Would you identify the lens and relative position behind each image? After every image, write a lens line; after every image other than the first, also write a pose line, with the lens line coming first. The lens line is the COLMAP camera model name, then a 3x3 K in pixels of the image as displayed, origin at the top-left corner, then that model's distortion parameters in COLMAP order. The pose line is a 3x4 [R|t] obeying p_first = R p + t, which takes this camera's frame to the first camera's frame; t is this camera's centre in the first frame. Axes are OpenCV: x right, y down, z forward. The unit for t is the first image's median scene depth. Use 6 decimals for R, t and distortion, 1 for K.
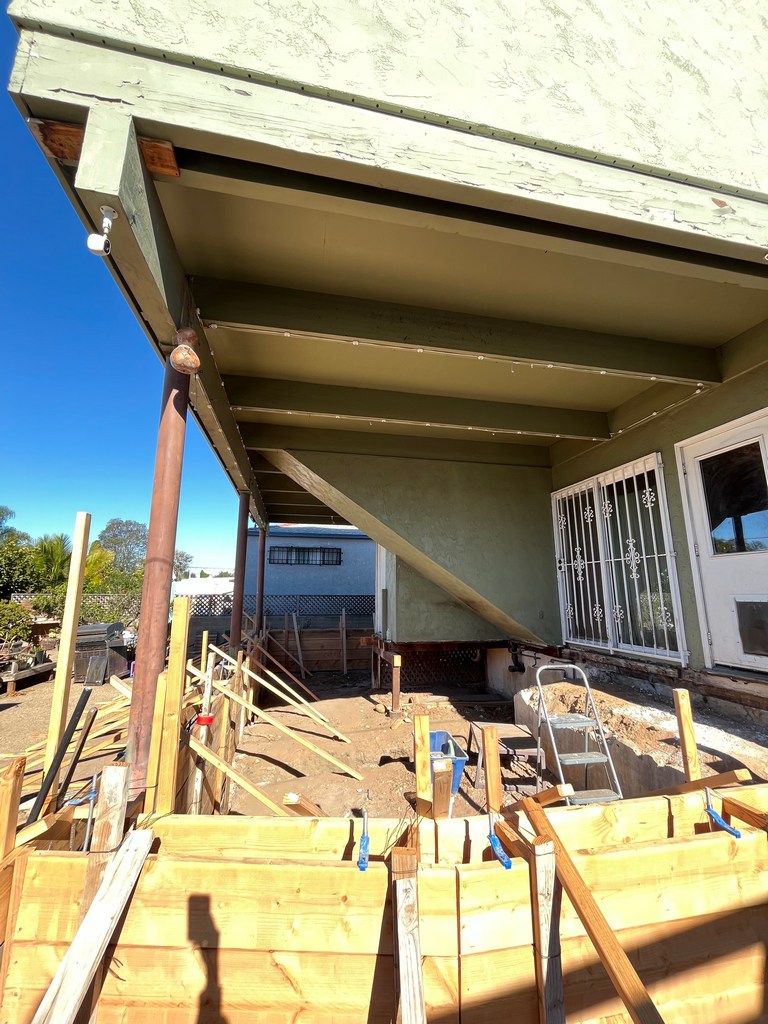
lens RADIAL K [[412.2, 0, 381.0], [0, 412.2, 513.4], [0, 0, 1]] dist [-0.006300, -0.000772]
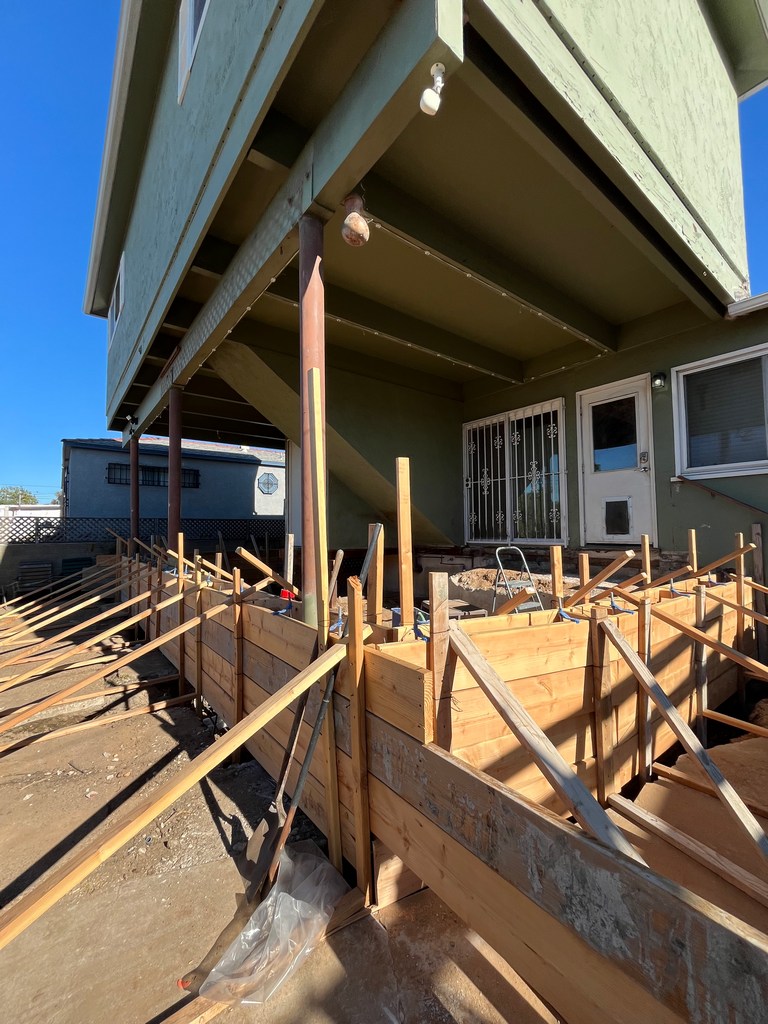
lens RADIAL K [[412.2, 0, 378.9], [0, 412.2, 513.1], [0, 0, 1]] dist [-0.006300, -0.000772]
pose [[0.901088, 0.009527, 0.433531, -0.415462], [-0.074531, 0.988284, 0.133193, 0.084667], [-0.427183, -0.152330, 0.891241, -0.011530]]
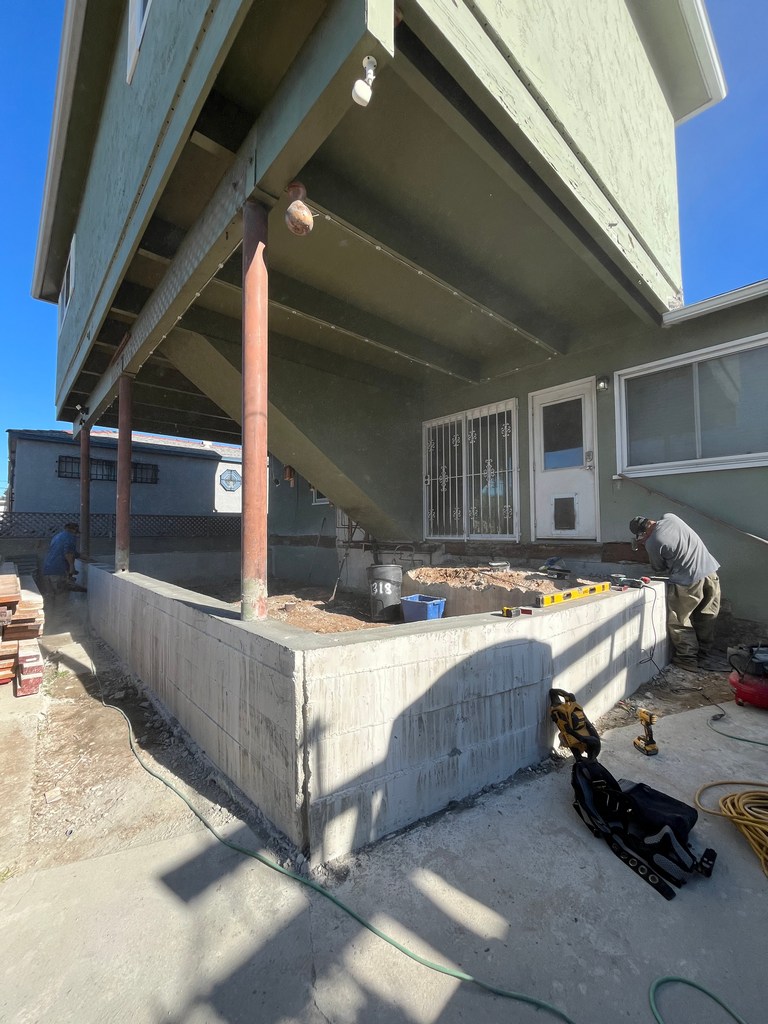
lens RADIAL K [[412.2, 0, 378.7], [0, 412.2, 511.7], [0, 0, 1]] dist [-0.006300, -0.000772]
pose [[0.866794, 0.019924, 0.498269, -0.386350], [-0.092579, 0.988260, 0.121533, 0.098266], [-0.489998, -0.151473, 0.858463, -0.035563]]
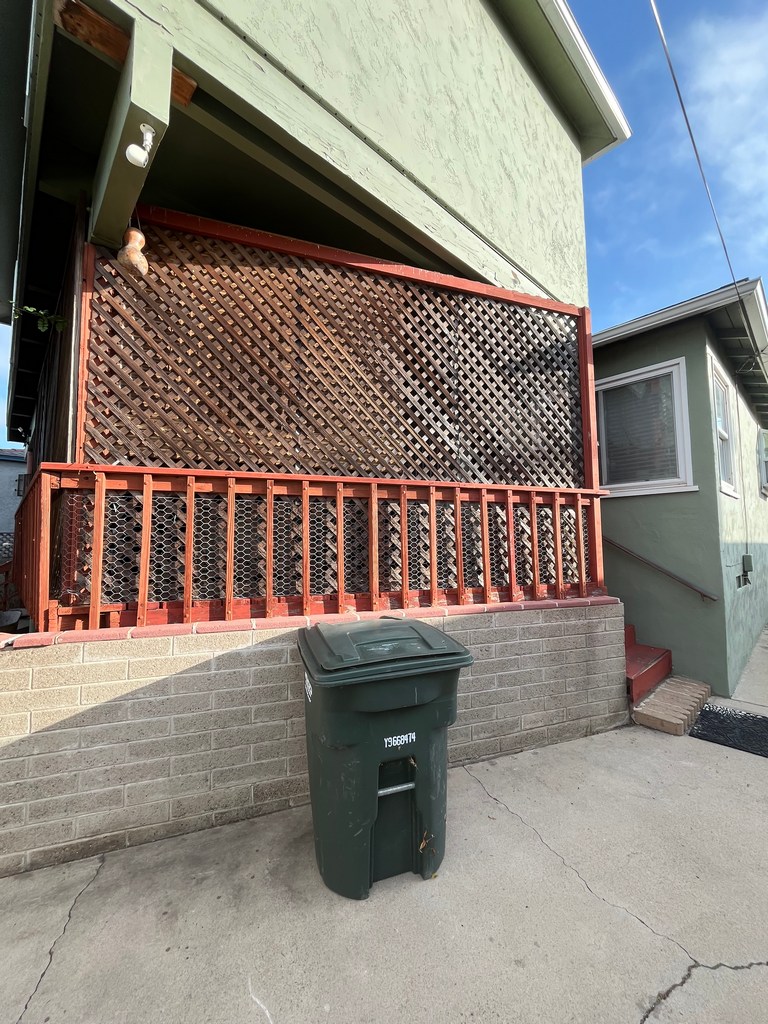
lens RADIAL K [[412.2, 0, 379.4], [0, 412.2, 510.6], [0, 0, 1]] dist [-0.006300, -0.000772]
pose [[0.860669, 0.033662, 0.508050, -0.219024], [-0.090955, 0.991927, 0.088362, 0.047181], [-0.500975, -0.122260, 0.856783, -0.133426]]
